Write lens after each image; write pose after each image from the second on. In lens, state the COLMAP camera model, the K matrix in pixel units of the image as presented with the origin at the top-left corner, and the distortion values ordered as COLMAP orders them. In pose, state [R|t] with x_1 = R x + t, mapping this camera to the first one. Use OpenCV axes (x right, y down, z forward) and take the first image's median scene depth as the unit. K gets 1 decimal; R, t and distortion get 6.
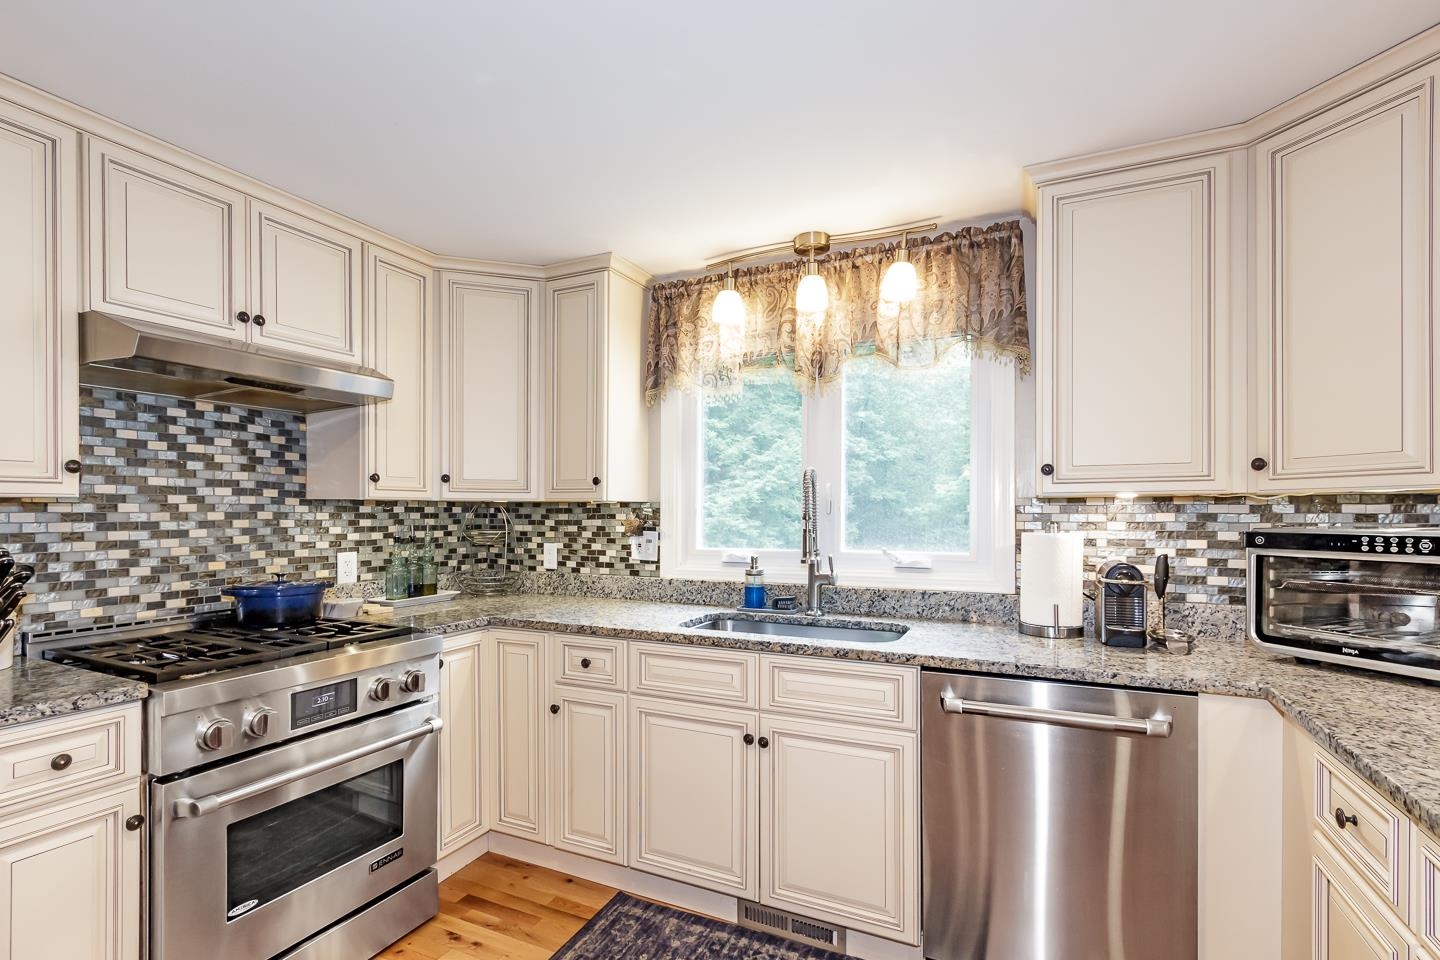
lens RADIAL K [[669.2, 0, 712.3], [0, 669.2, 517.6], [0, 0, 1]] dist [0.006302, -0.000488]
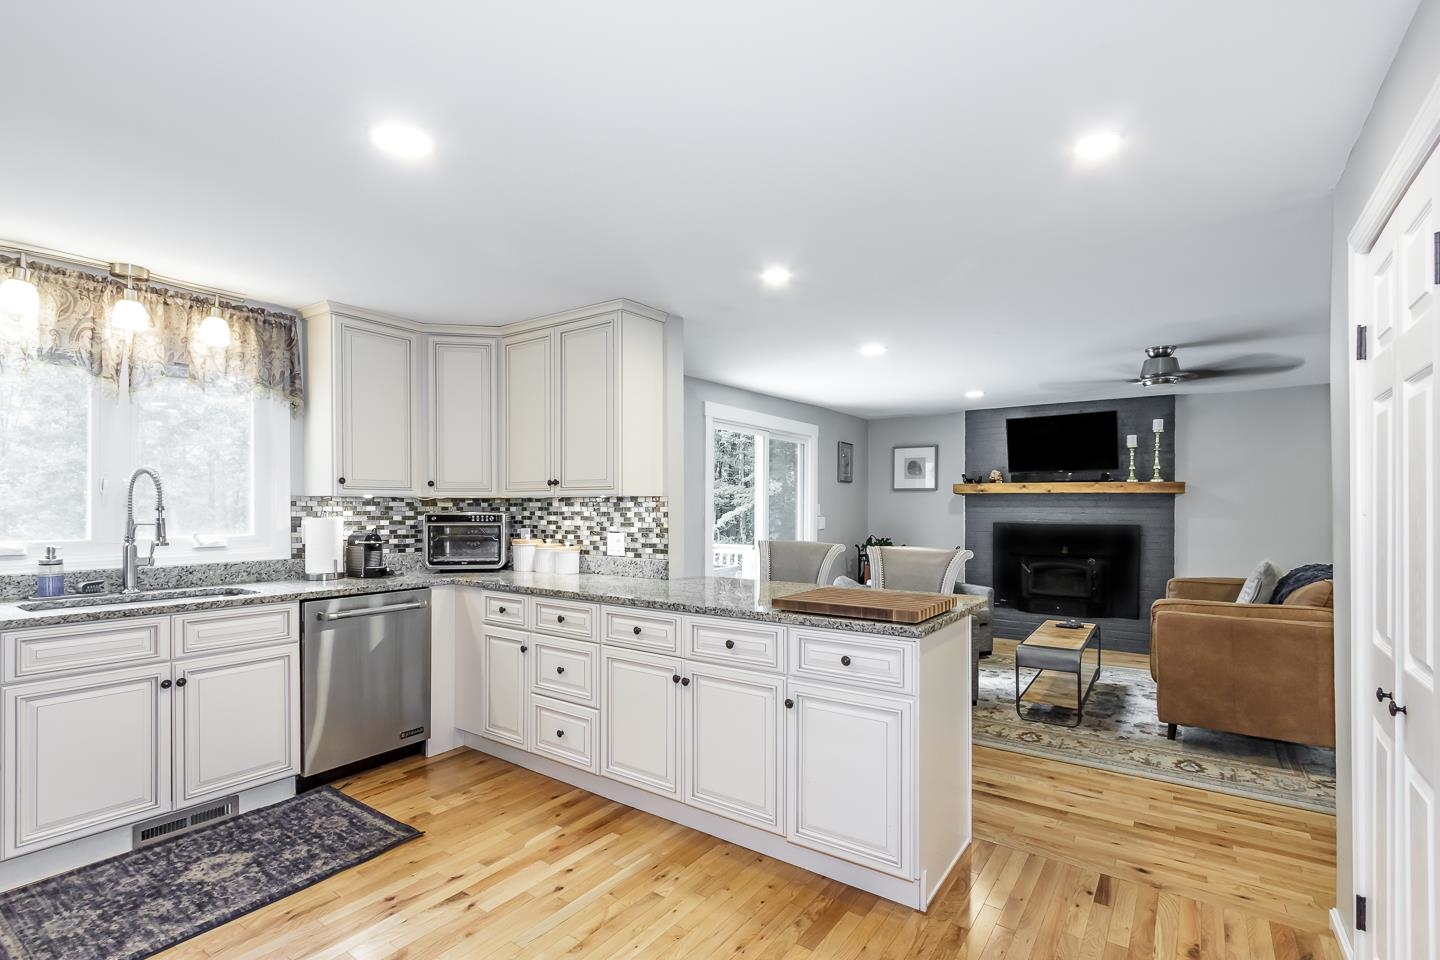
lens RADIAL K [[669.2, 0, 740.6], [0, 669.2, 512.1], [0, 0, 1]] dist [0.006302, -0.000488]
pose [[0.124380, -0.005332, 0.992220, -0.950477], [0.005063, 0.999976, 0.004739, 0.005680], [-0.992222, 0.004434, 0.124404, -0.207241]]
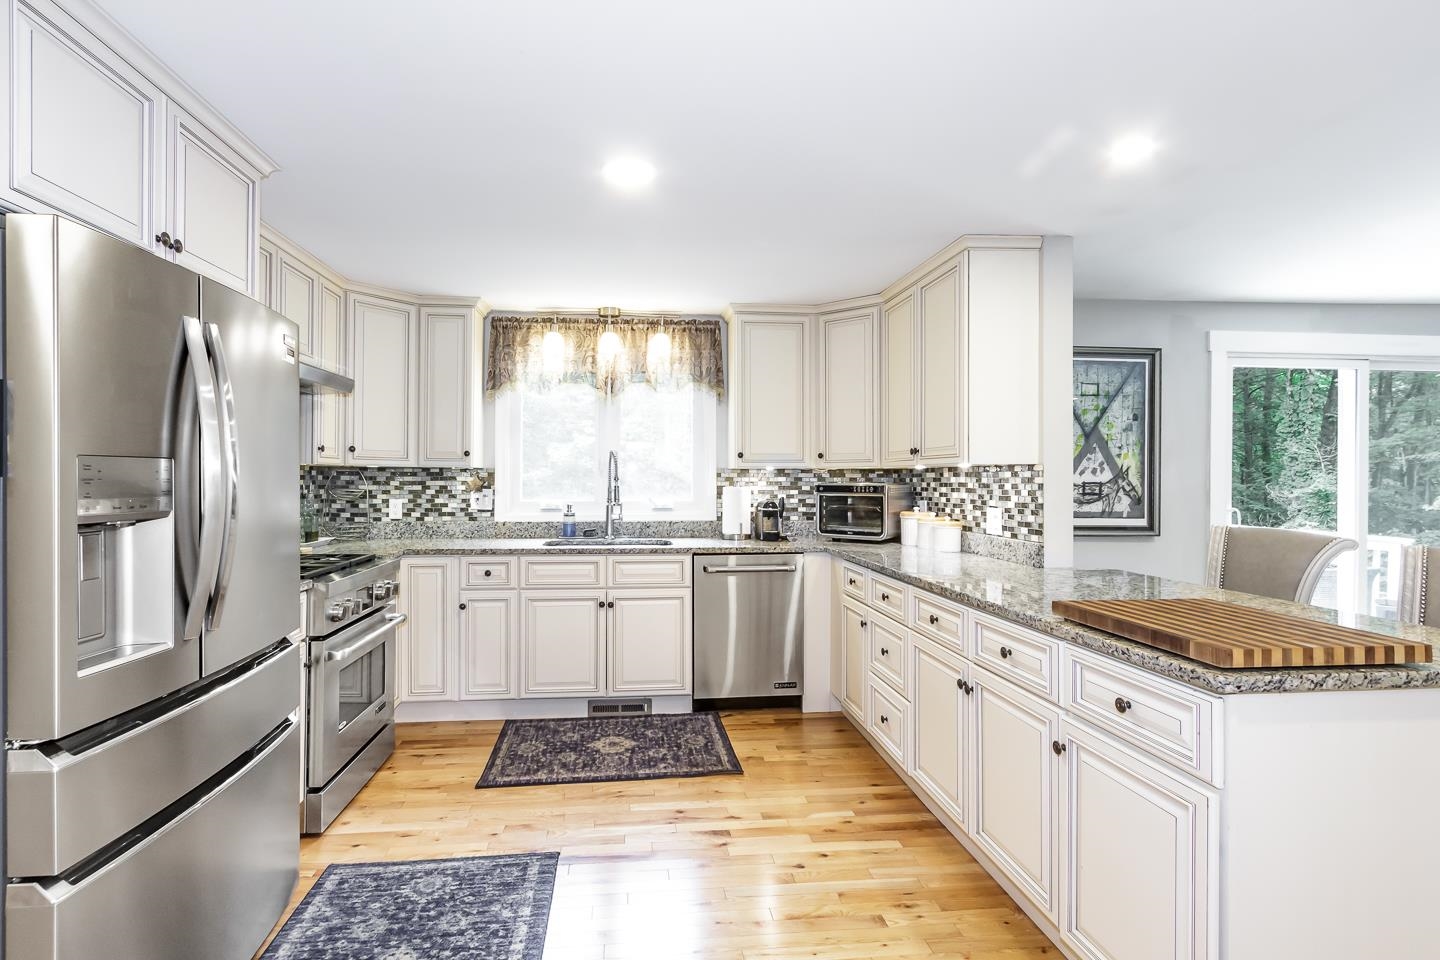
lens RADIAL K [[707.7, 0, 705.9], [0, 707.7, 483.2], [0, 0, 1]] dist [0.010248, 0.000298]
pose [[0.834976, -0.000797, 0.550286, -0.661282], [0.000966, 1.000000, -0.000018, 0.010994], [-0.550286, 0.000546, 0.834976, -0.629457]]
